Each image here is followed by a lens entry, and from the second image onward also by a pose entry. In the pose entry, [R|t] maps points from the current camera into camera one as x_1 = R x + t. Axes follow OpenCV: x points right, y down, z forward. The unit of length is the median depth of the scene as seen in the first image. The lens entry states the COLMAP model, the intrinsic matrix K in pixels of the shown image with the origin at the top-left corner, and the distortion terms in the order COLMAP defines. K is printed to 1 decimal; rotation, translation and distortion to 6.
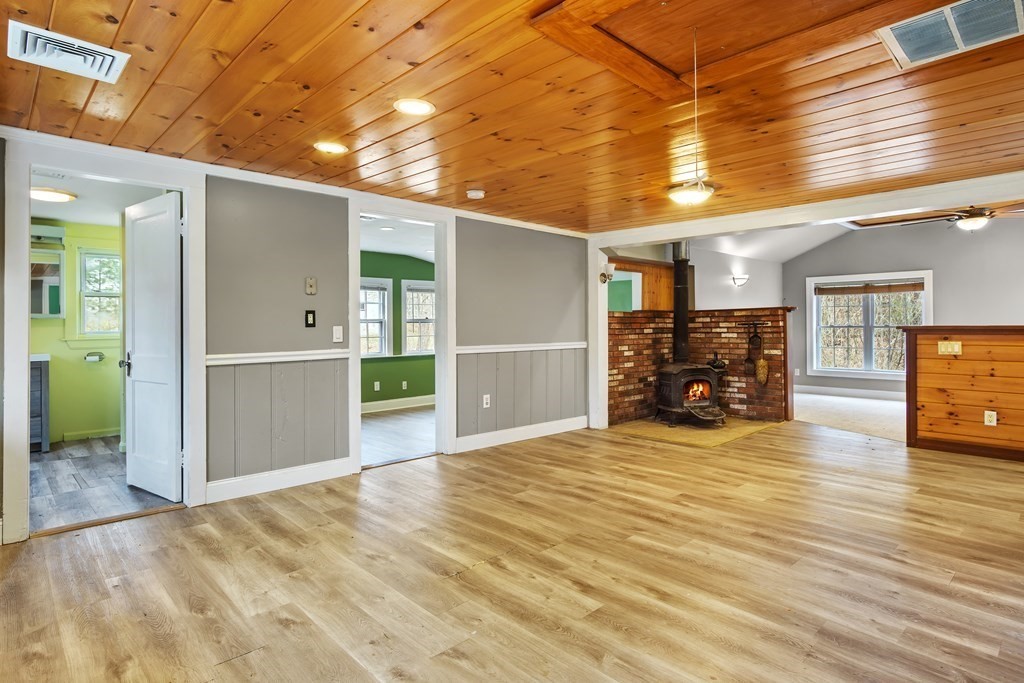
lens RADIAL K [[549.6, 0, 508.4], [0, 549.6, 322.8], [0, 0, 1]] dist [-0.012475, 0.010408]
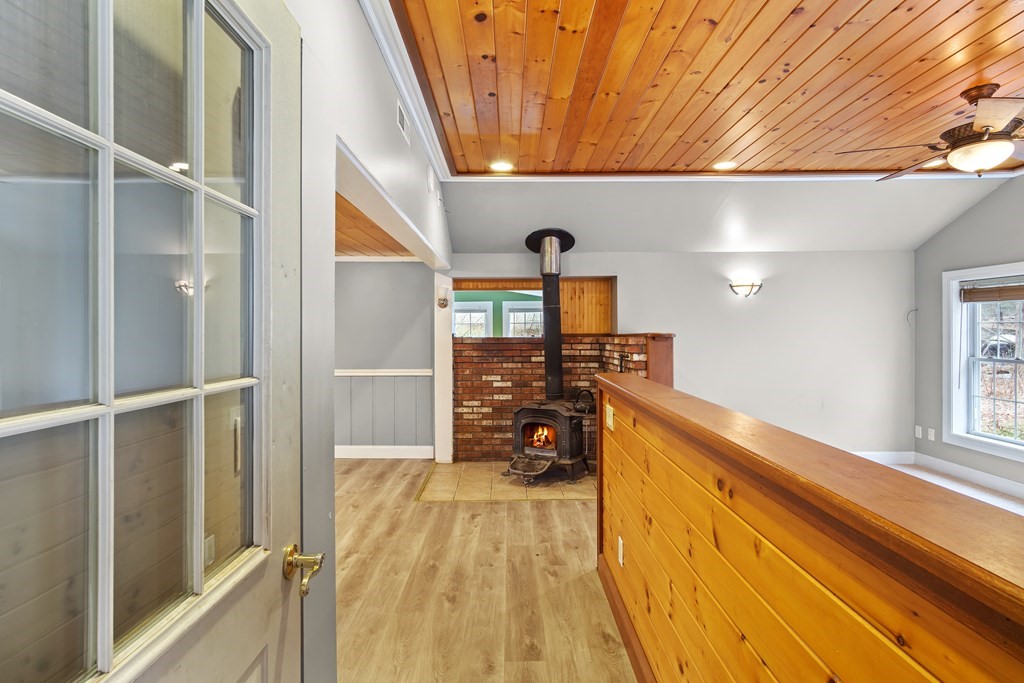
lens RADIAL K [[550.1, 0, 508.7], [0, 550.1, 331.6], [0, 0, 1]] dist [-0.000308, 0.003218]
pose [[0.725078, 0.004343, -0.688654, 0.856827], [0.002467, 0.999957, 0.008903, -0.037690], [0.688663, -0.008154, 0.725036, 0.376521]]
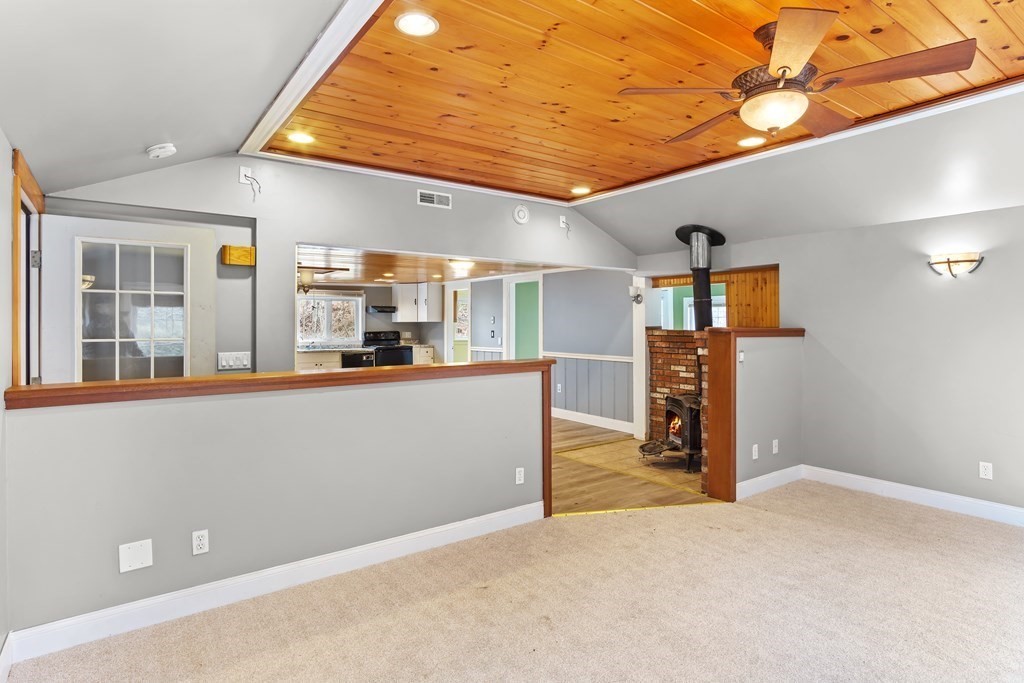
lens RADIAL K [[558.2, 0, 515.4], [0, 558.2, 323.7], [0, 0, 1]] dist [-0.015633, 0.002448]
pose [[-0.120562, 0.007012, -0.992681, 1.219373], [0.009690, 0.999936, 0.005887, -0.040078], [0.992659, -0.008910, -0.120622, 0.848162]]
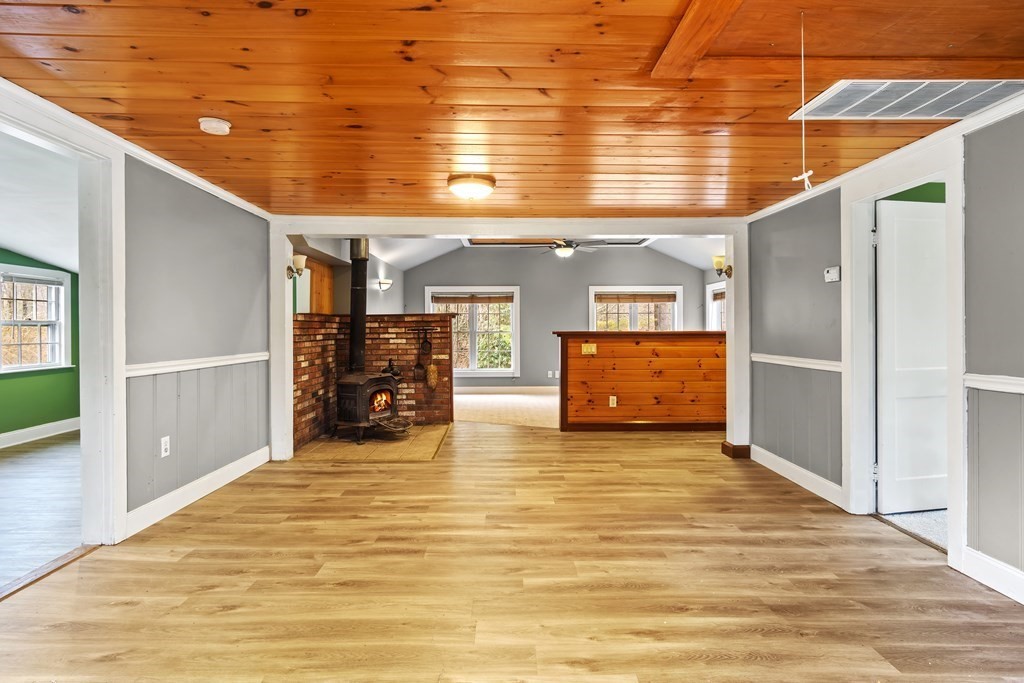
lens RADIAL K [[552.6, 0, 507.5], [0, 552.6, 331.2], [0, 0, 1]] dist [-0.011695, 0.000491]
pose [[0.683058, -0.000289, 0.730364, -0.190465], [-0.003638, 0.999986, 0.003798, 0.000712], [-0.730355, -0.005251, 0.683048, 0.202443]]
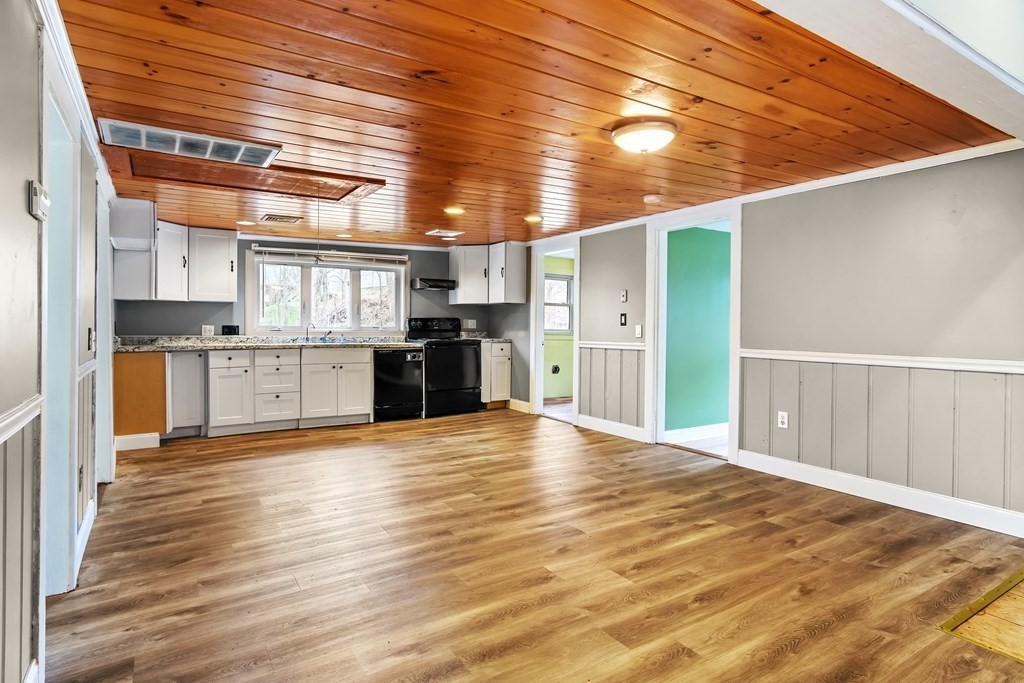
lens RADIAL K [[558.8, 0, 508.8], [0, 558.8, 338.7], [0, 0, 1]] dist [-0.017324, 0.013237]
pose [[-0.195589, 0.028869, -0.980261, 0.662250], [0.002311, 0.999577, 0.028977, -0.000484], [0.980683, 0.003402, -0.195574, 0.608460]]
